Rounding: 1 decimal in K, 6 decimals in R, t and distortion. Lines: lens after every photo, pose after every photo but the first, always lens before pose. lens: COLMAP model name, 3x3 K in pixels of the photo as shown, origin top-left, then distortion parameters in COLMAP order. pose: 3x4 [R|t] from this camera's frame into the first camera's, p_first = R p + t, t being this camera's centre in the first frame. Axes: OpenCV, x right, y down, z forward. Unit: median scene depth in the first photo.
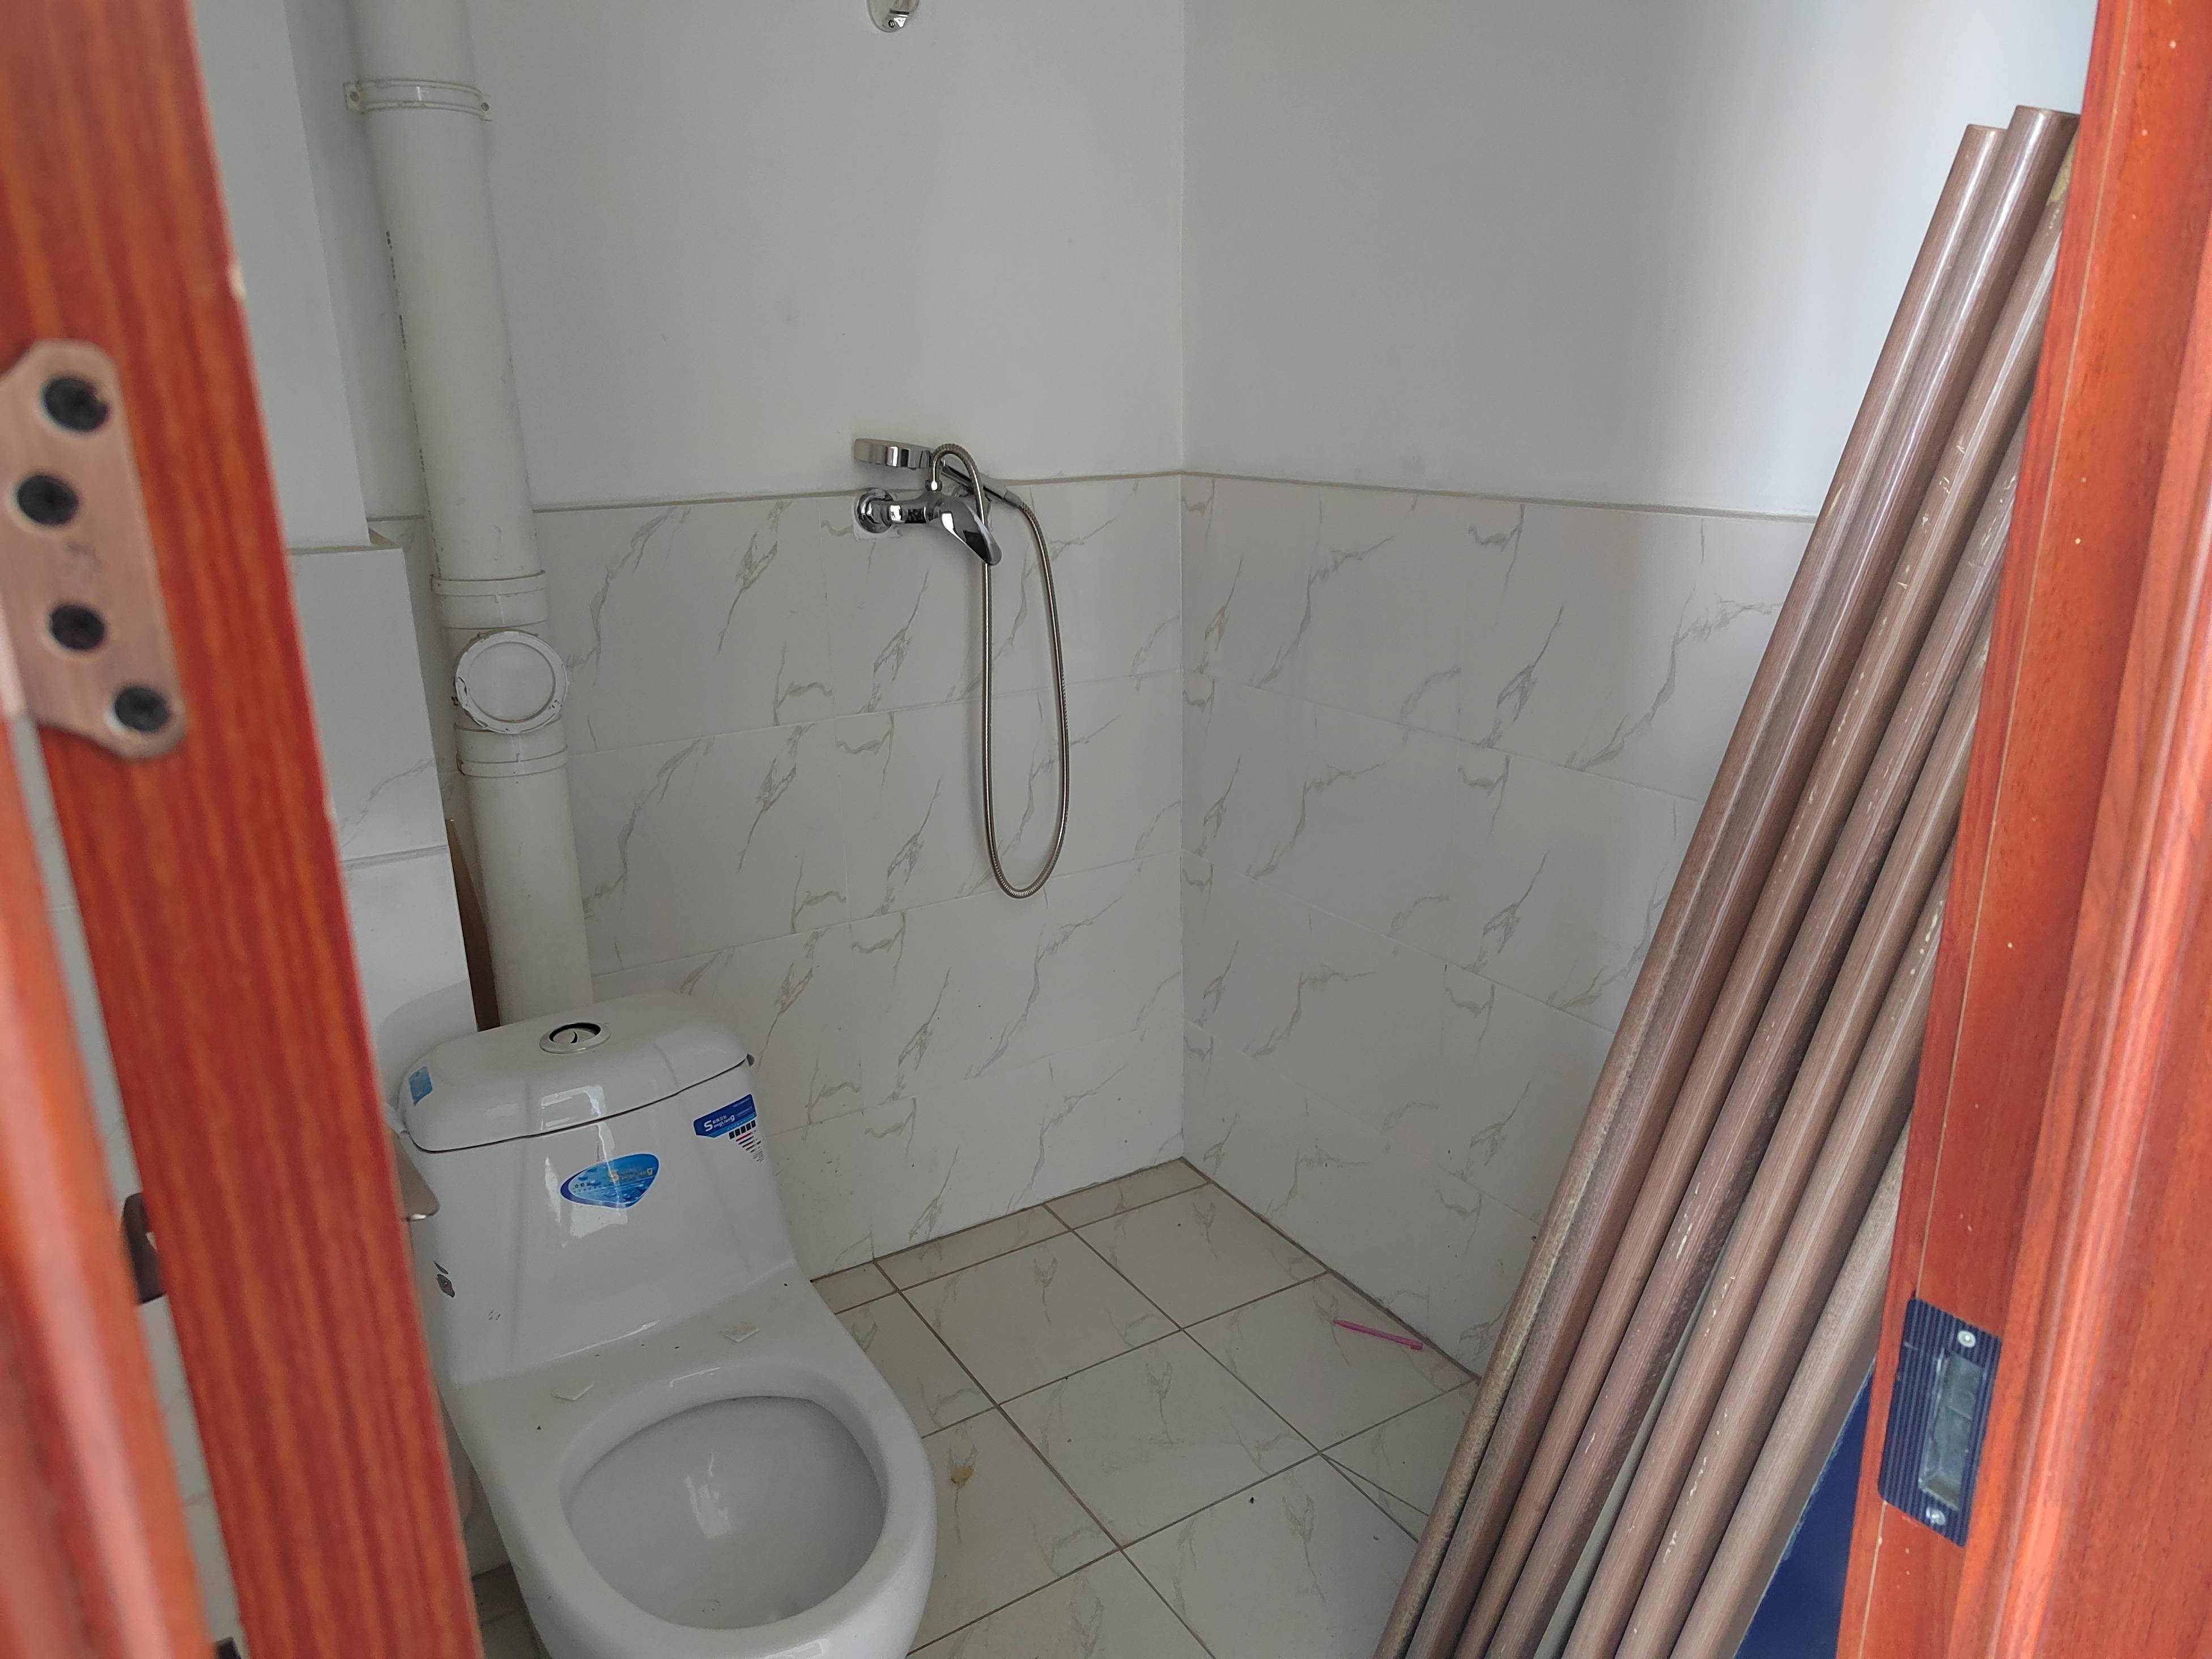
lens RADIAL K [[1498.2, 0, 1109.8], [0, 1498.2, 820.1], [0, 0, 1]] dist [0.036558, -0.028099]
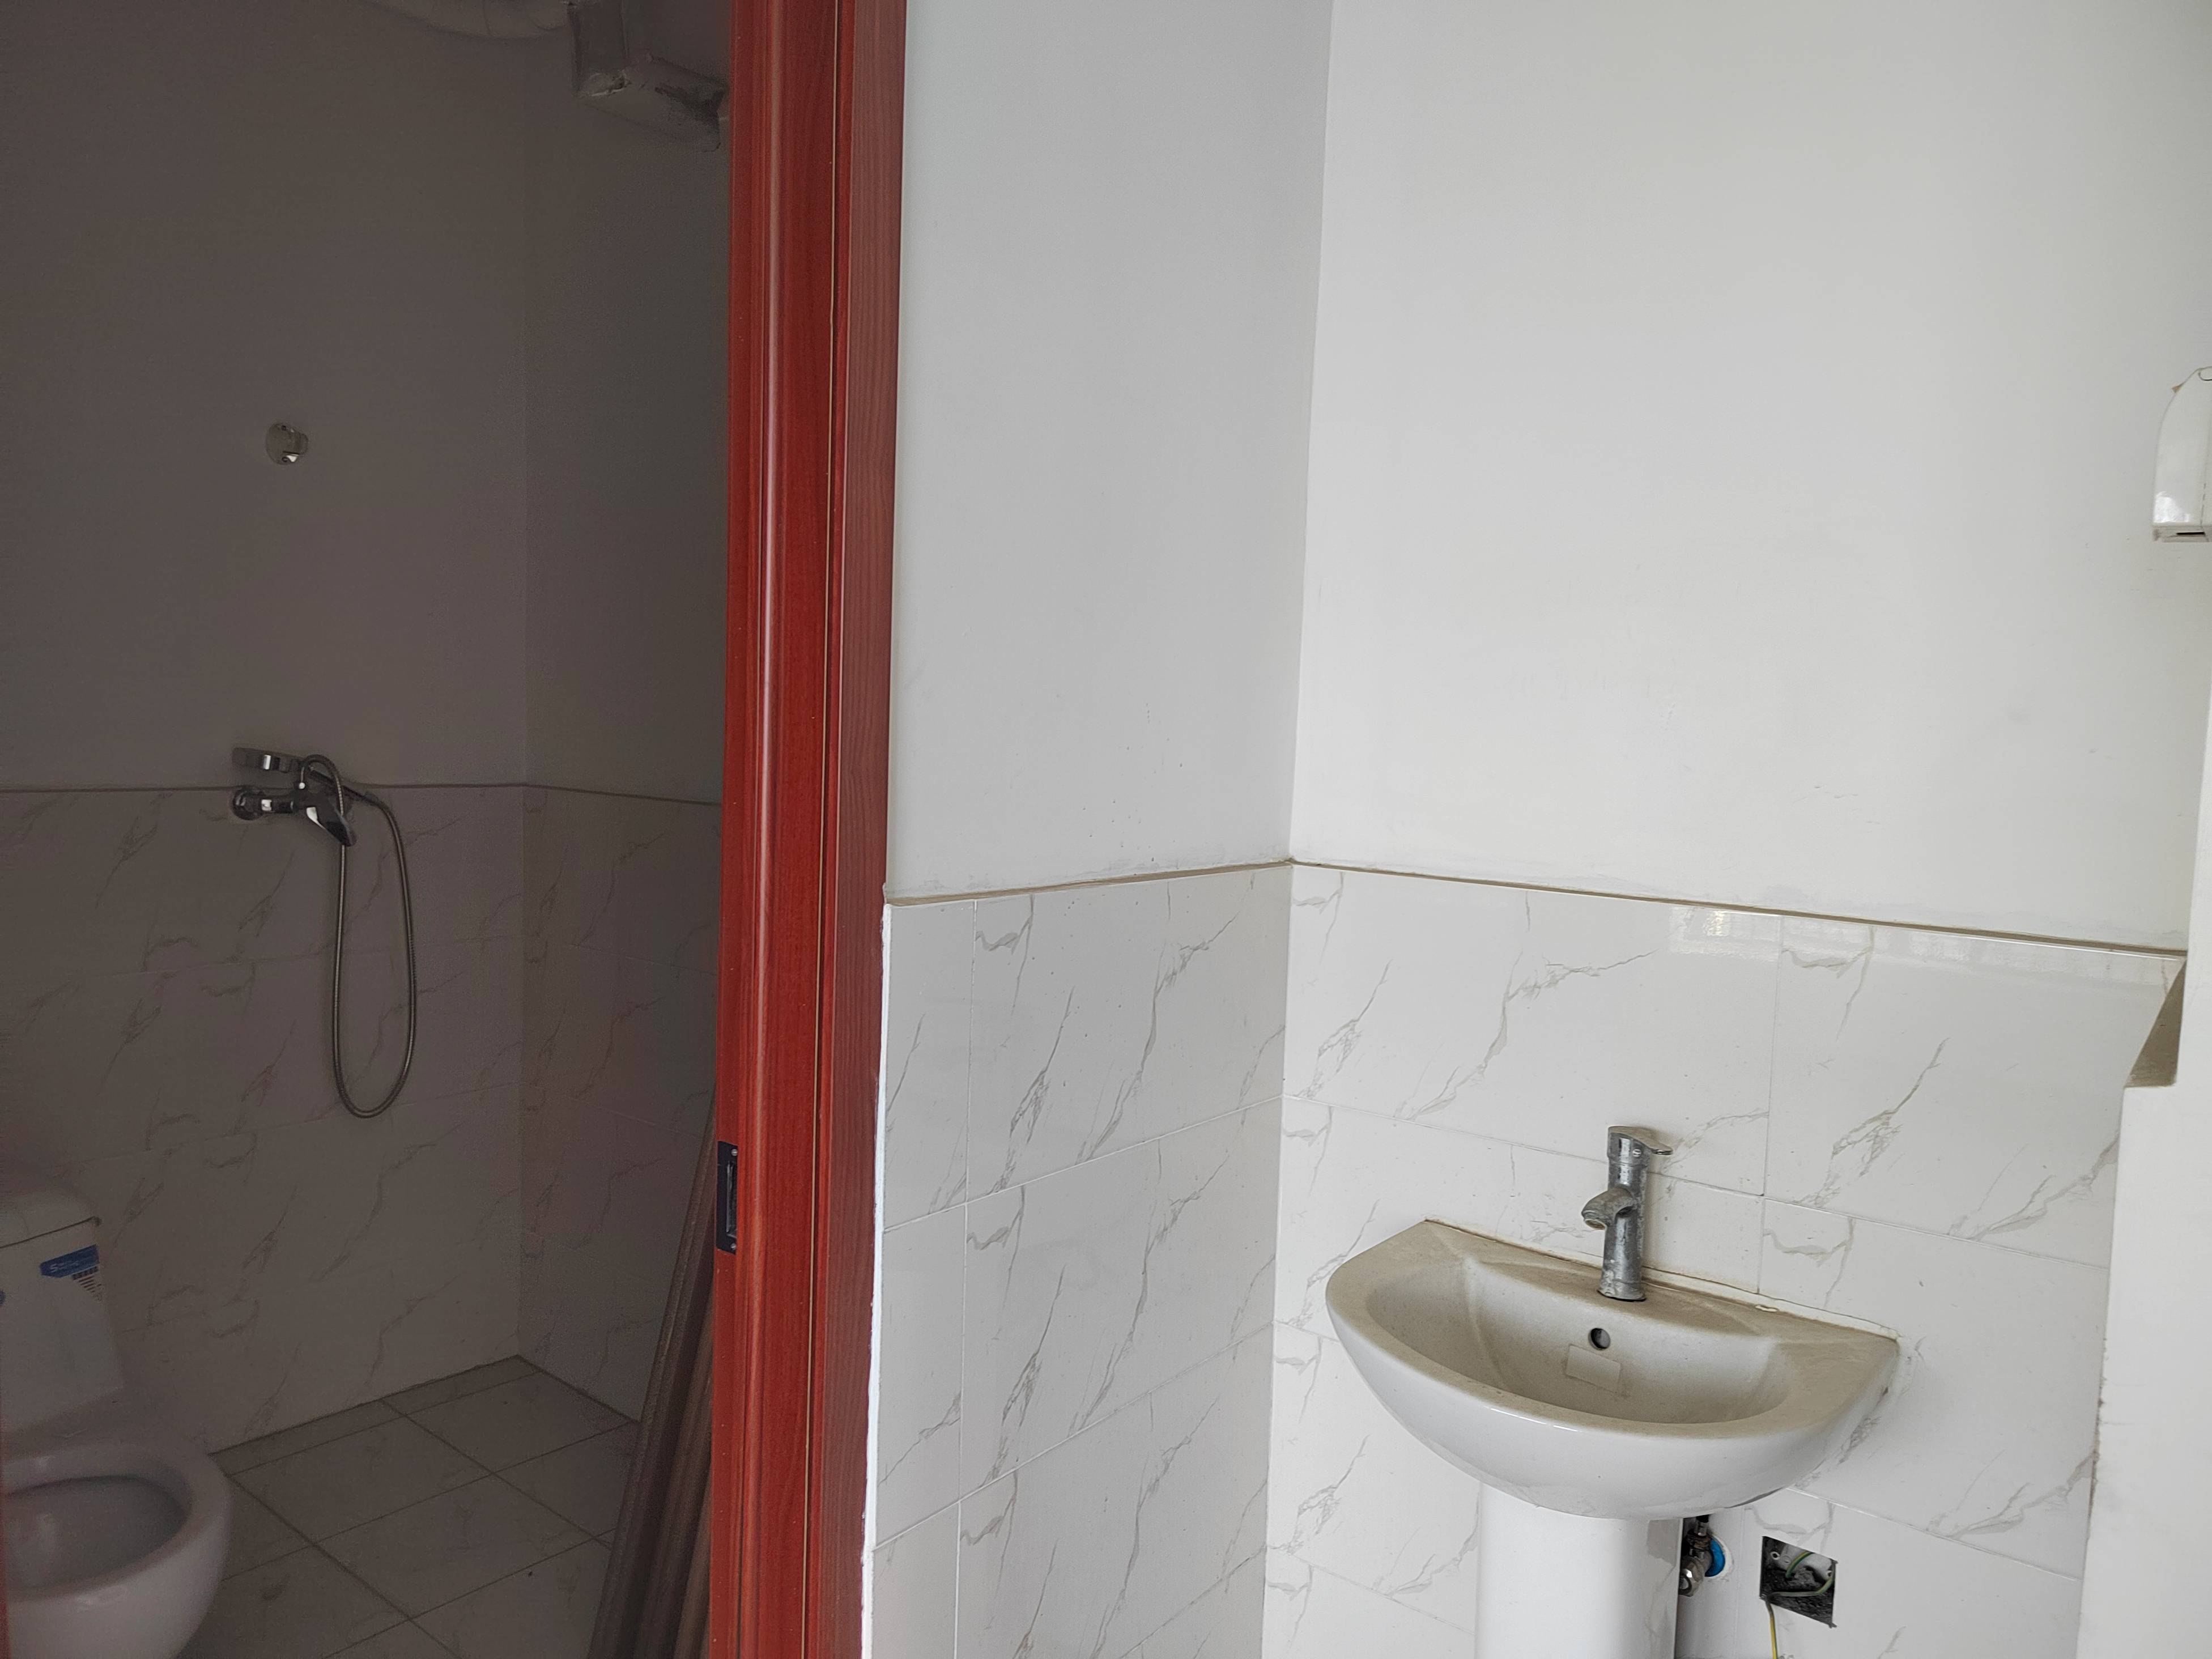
lens RADIAL K [[1498.2, 0, 1105.8], [0, 1498.2, 838.8], [0, 0, 1]] dist [0.036558, -0.028099]
pose [[0.942901, 0.024186, 0.332193, 0.103904], [0.044697, 0.979150, -0.198158, 0.110233], [-0.330059, 0.201692, 0.922161, -0.416664]]
